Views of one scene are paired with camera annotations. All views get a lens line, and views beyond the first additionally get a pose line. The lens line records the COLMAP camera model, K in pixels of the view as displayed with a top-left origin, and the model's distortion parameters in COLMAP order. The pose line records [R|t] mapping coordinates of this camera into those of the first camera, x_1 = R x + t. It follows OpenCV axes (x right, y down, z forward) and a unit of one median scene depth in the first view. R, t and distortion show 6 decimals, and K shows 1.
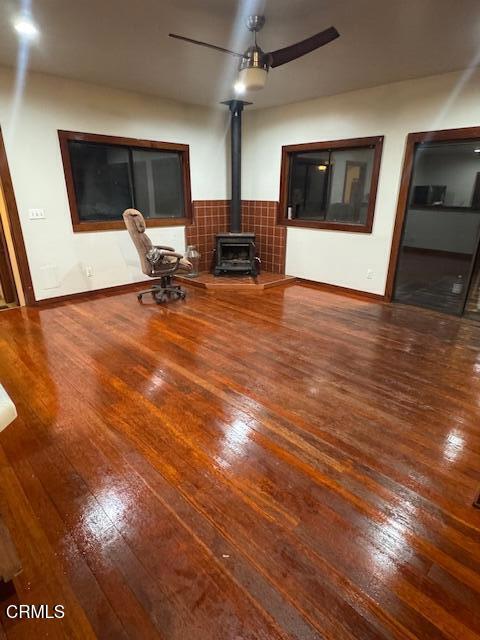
lens RADIAL K [[359.5, 0, 240.0], [0, 359.5, 320.0], [0, 0, 1]] dist [-0.003776, -0.000536]
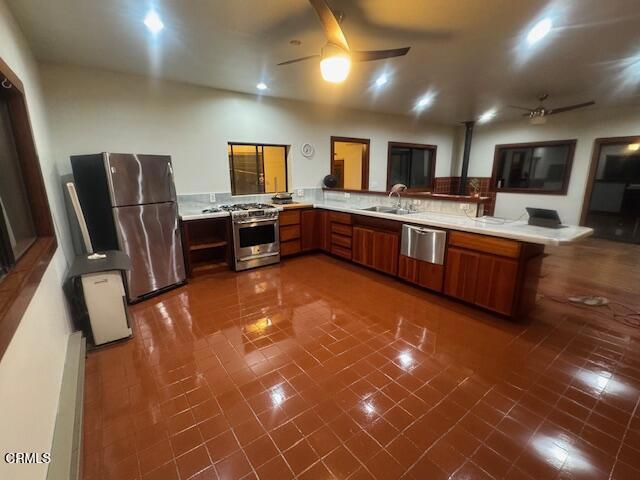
lens RADIAL K [[292.4, 0, 322.1], [0, 292.4, 238.3], [0, 0, 1]] dist [0.002595, 0.000503]
pose [[0.991674, 0.018026, -0.127509, -0.480939], [-0.032421, 0.993209, -0.111733, 0.117680], [0.124629, 0.114937, 0.985524, -0.372158]]
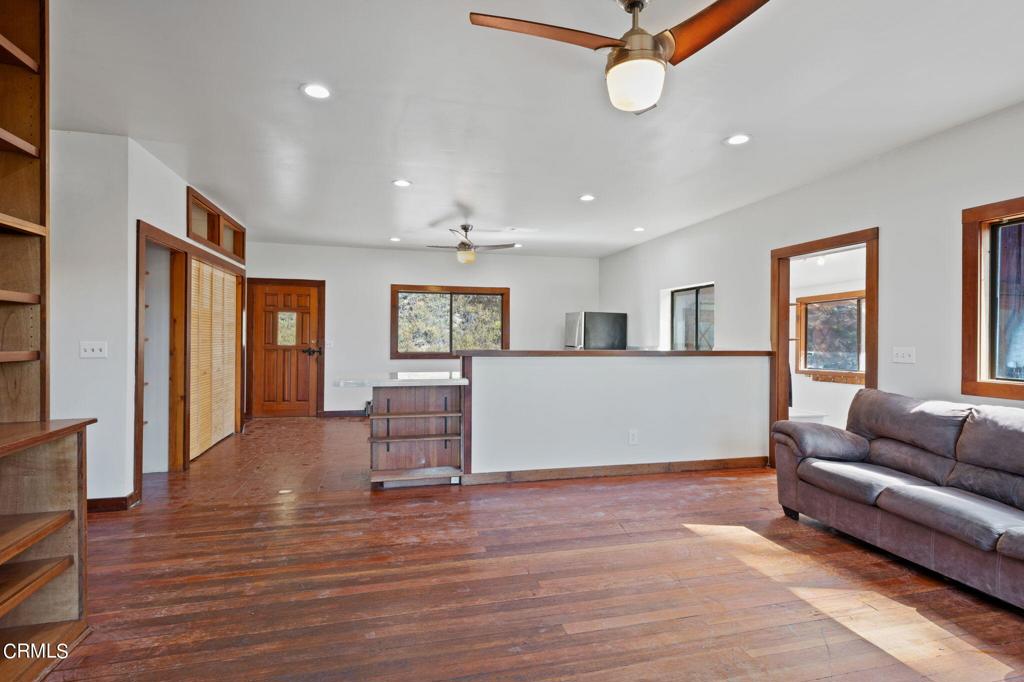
lens RADIAL K [[509.2, 0, 516.2], [0, 509.2, 338.0], [0, 0, 1]] dist [0.002008, 0.000274]
pose [[-0.489294, -0.010512, -0.872056, 0.358921], [-0.304771, 0.938944, 0.159683, -0.199575], [0.817133, 0.343909, -0.462623, 0.646252]]
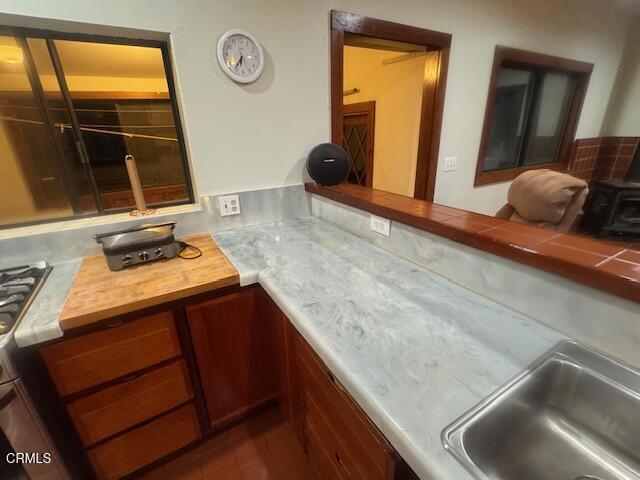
lens RADIAL K [[296.2, 0, 320.0], [0, 296.2, 240.0], [0, 0, 1]] dist [-0.000851, -0.000109]
pose [[0.970616, 0.056150, -0.233989, -0.510626], [-0.051308, 0.998325, 0.026735, -0.107748], [0.235099, -0.013944, 0.971872, 0.255542]]
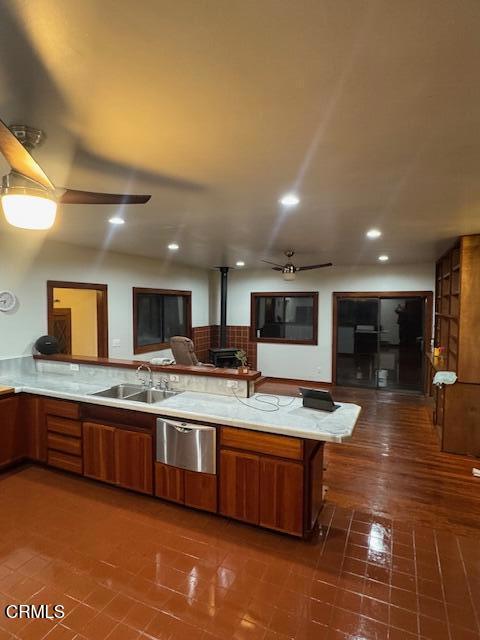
lens RADIAL K [[352.4, 0, 238.5], [0, 352.4, 319.0], [0, 0, 1]] dist [-0.000574, -0.000287]
pose [[0.932978, -0.018611, 0.359452, -0.463945], [0.122964, 0.955058, -0.269709, 0.028505], [-0.338278, 0.295833, 0.893337, -0.297700]]
